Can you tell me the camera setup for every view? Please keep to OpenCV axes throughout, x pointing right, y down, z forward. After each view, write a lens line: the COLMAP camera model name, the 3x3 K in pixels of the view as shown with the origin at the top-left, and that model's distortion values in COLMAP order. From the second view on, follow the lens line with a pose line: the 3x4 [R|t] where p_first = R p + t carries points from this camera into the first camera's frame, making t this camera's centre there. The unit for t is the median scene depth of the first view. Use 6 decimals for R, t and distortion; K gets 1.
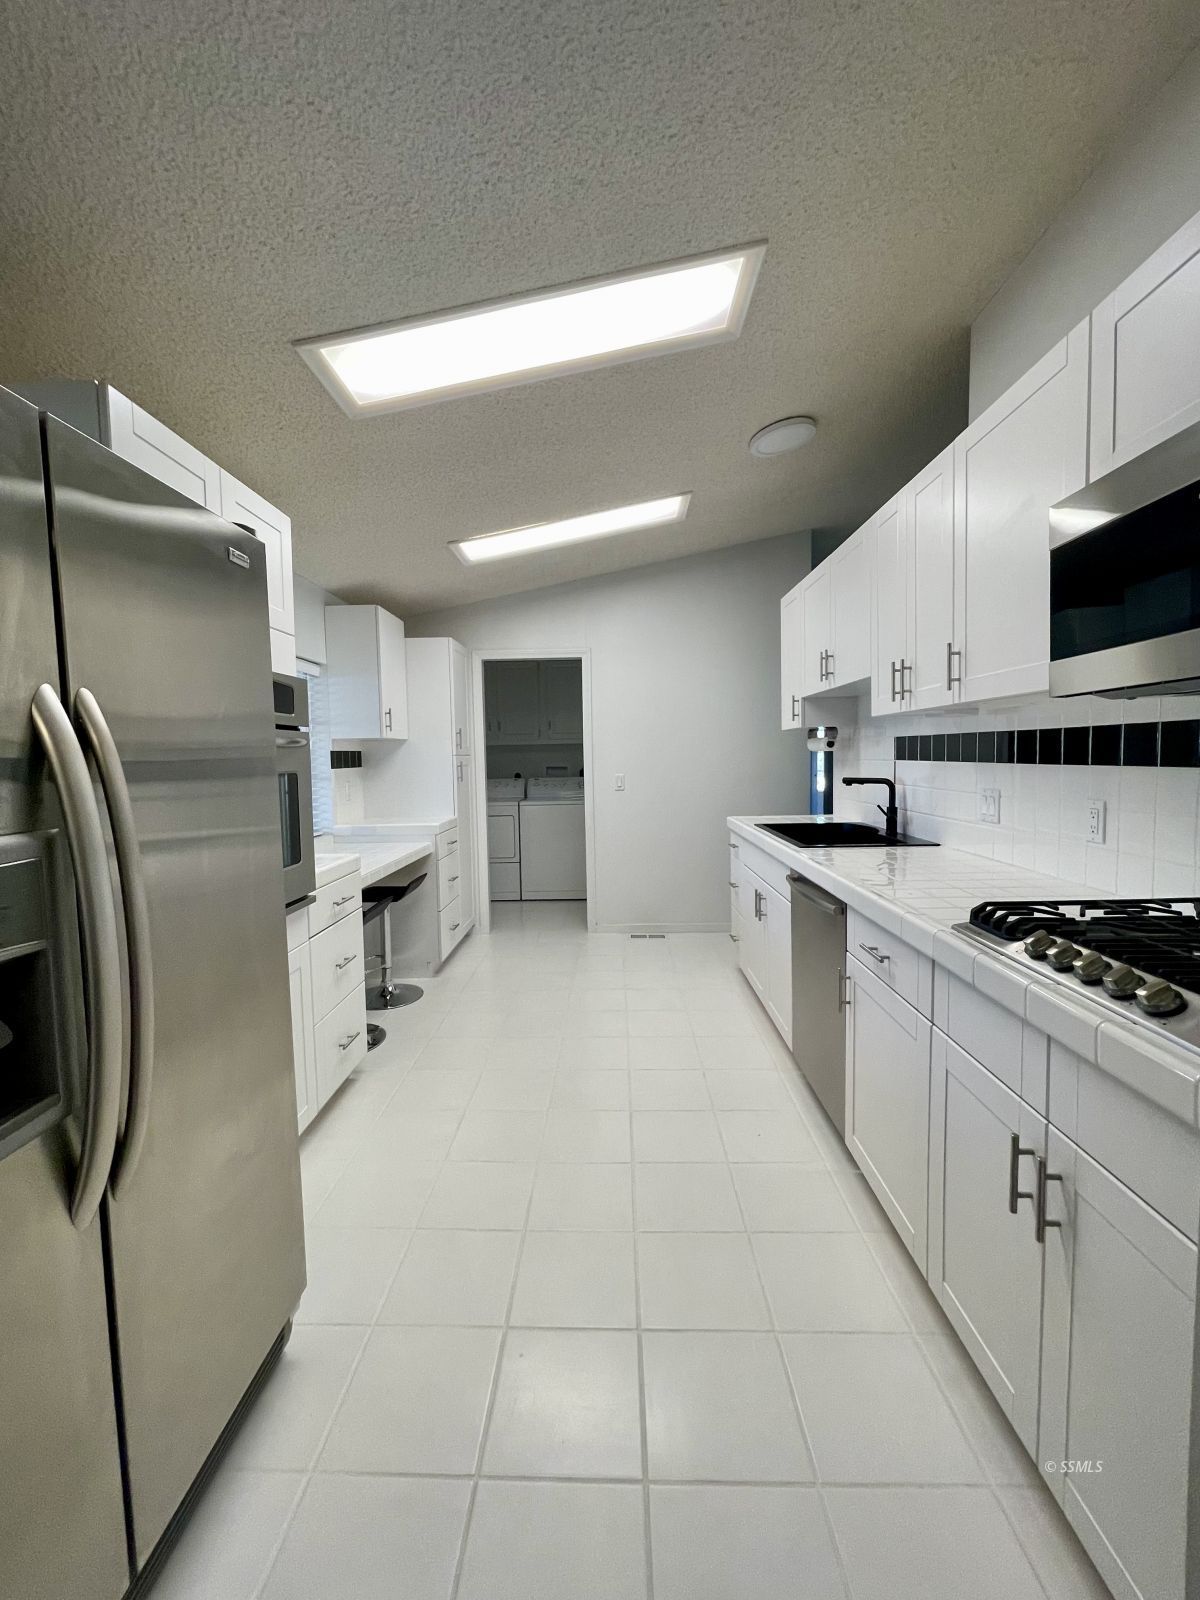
lens RADIAL K [[653.2, 0, 598.1], [0, 653.2, 791.3], [0, 0, 1]] dist [0.002730, 0.000160]
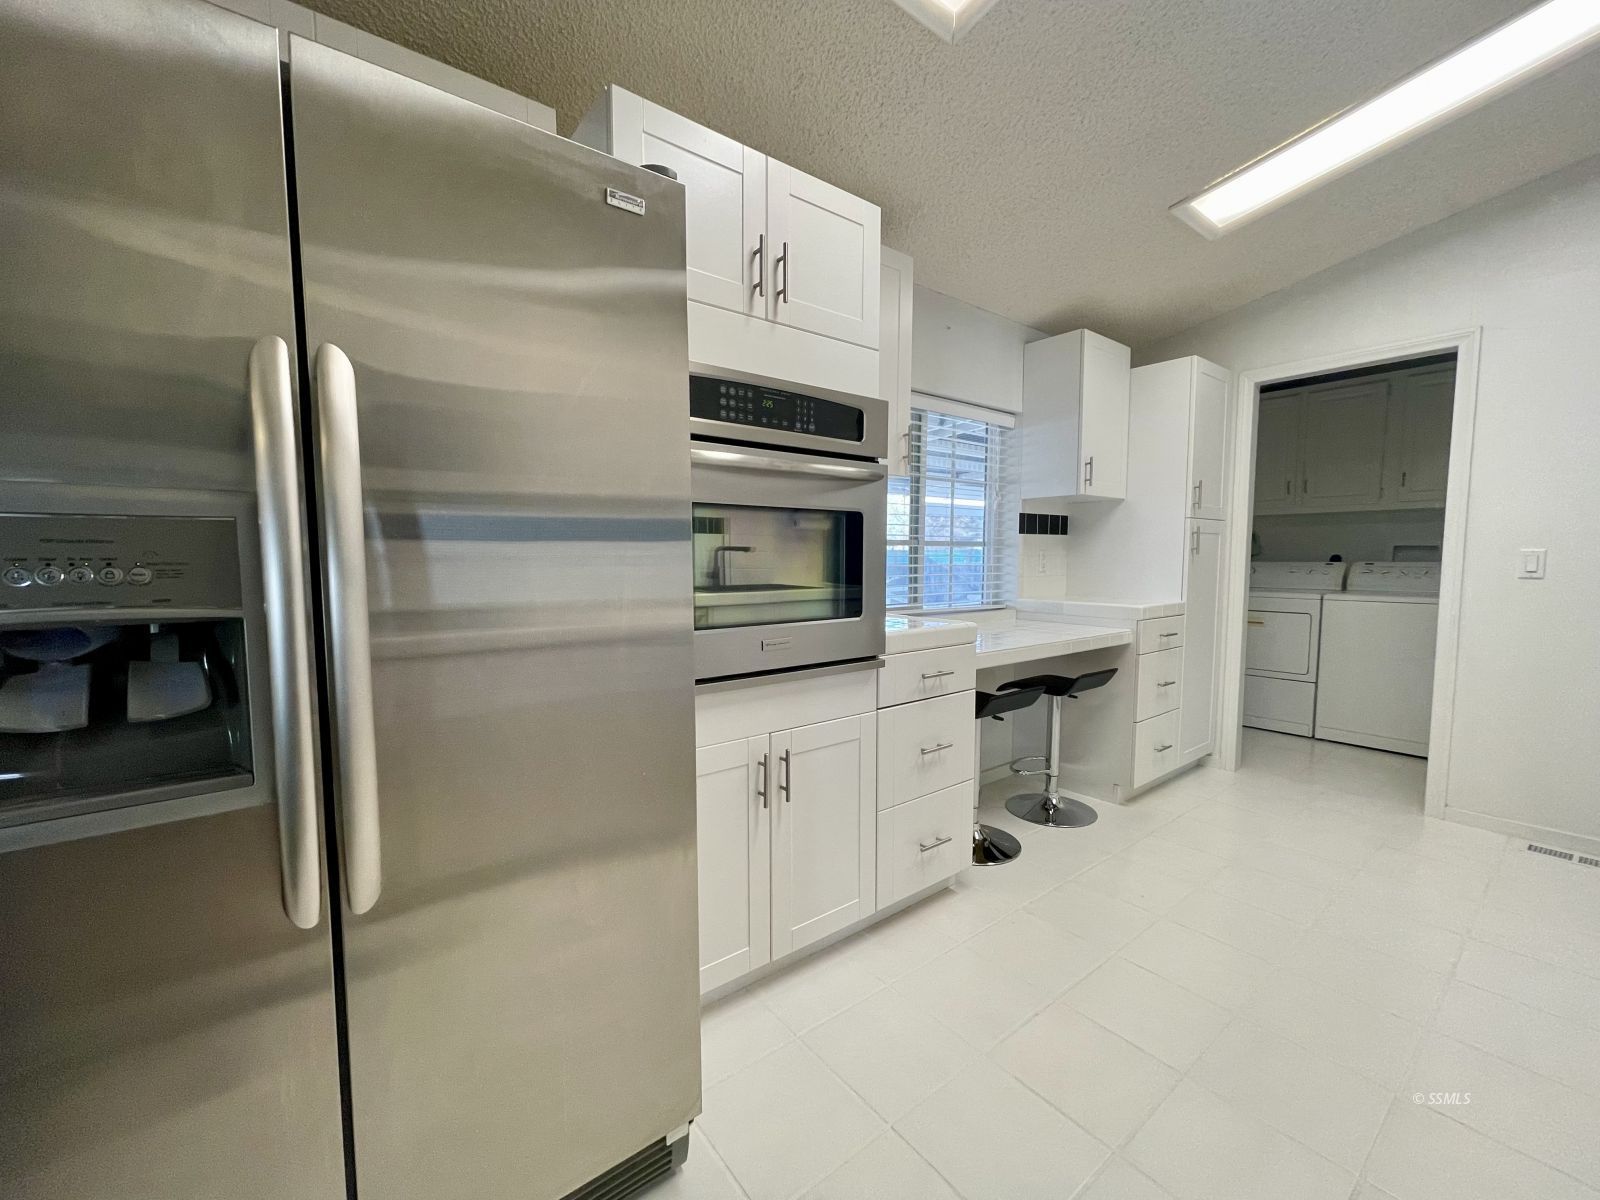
lens RADIAL K [[653.2, 0, 803.2], [0, 653.2, 604.3], [0, 0, 1]] dist [0.002730, 0.000160]
pose [[0.638133, 0.073484, -0.766411, 0.081430], [-0.051953, 0.997276, 0.052362, 0.028258], [0.768171, 0.006403, 0.640212, 0.217950]]
